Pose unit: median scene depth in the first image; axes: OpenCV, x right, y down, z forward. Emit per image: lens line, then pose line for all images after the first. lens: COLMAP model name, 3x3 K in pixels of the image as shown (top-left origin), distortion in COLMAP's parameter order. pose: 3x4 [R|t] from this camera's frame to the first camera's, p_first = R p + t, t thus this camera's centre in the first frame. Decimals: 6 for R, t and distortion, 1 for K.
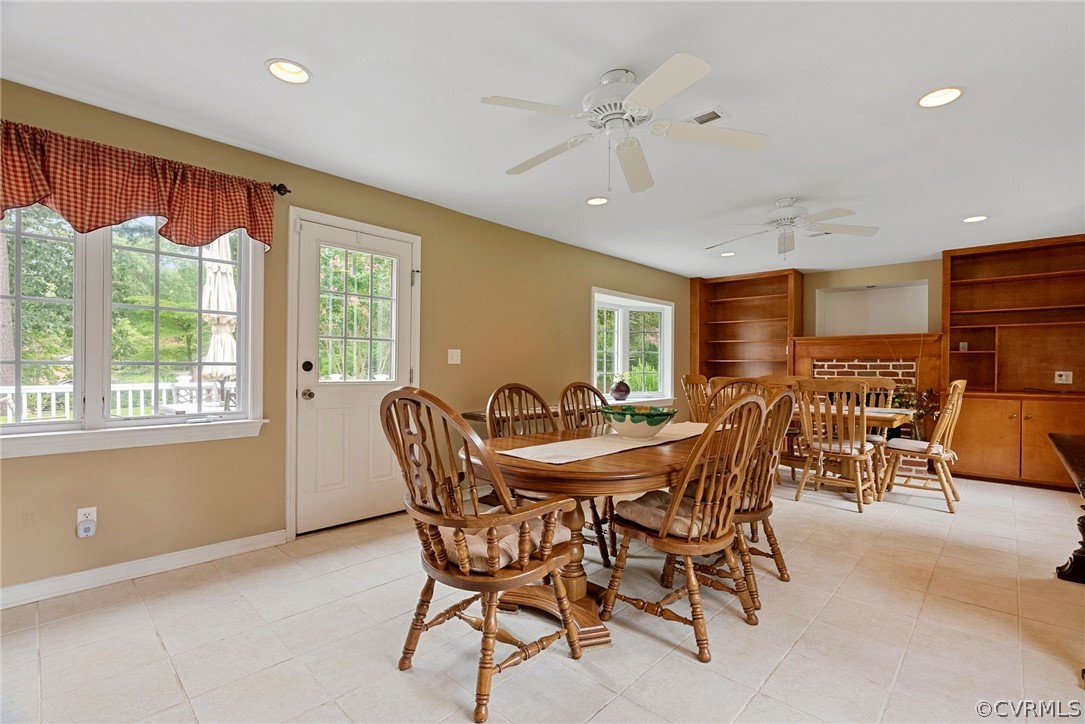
lens RADIAL K [[492.2, 0, 545.3], [0, 492.2, 369.1], [0, 0, 1]] dist [-0.013785, 0.004255]
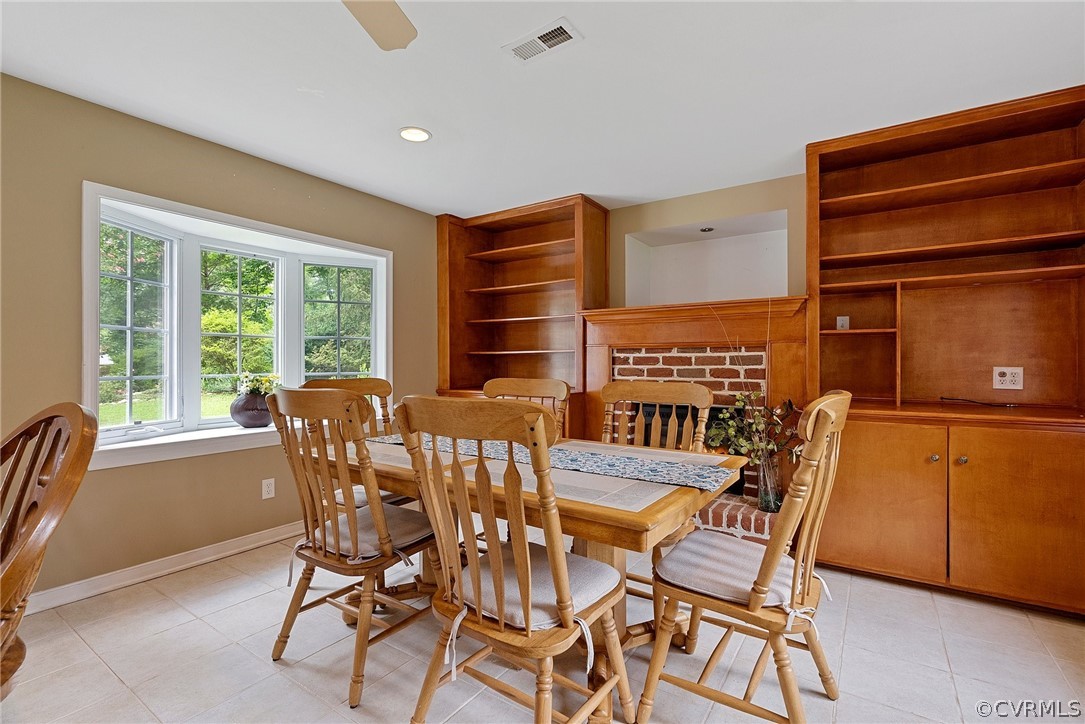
lens RADIAL K [[492.2, 0, 546.3], [0, 492.2, 362.0], [0, 0, 1]] dist [-0.013785, 0.004255]
pose [[0.986804, -0.004830, 0.161849, 0.425585], [0.006376, 0.999939, -0.009037, 0.000949], [-0.161795, 0.009950, 0.986774, 0.496212]]
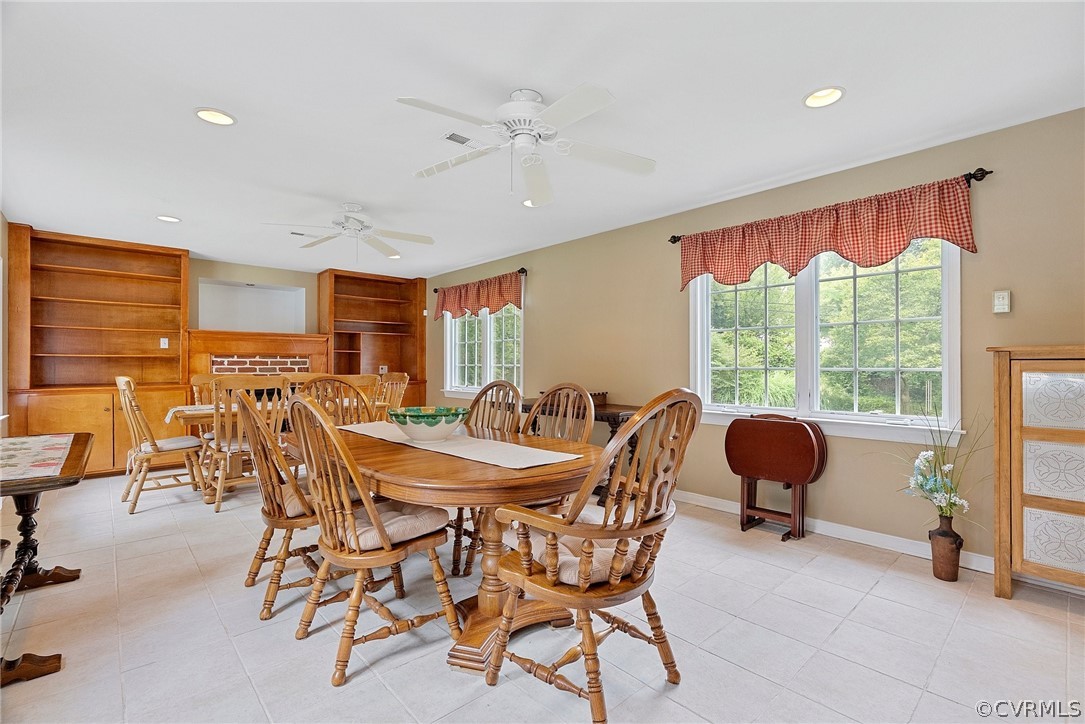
lens RADIAL K [[492.2, 0, 548.4], [0, 492.2, 361.3], [0, 0, 1]] dist [-0.013785, 0.004255]
pose [[0.081657, -0.000139, 0.996661, -0.357763], [0.005167, 0.999987, -0.000284, -0.005450], [-0.996647, 0.005173, 0.081656, 0.338640]]
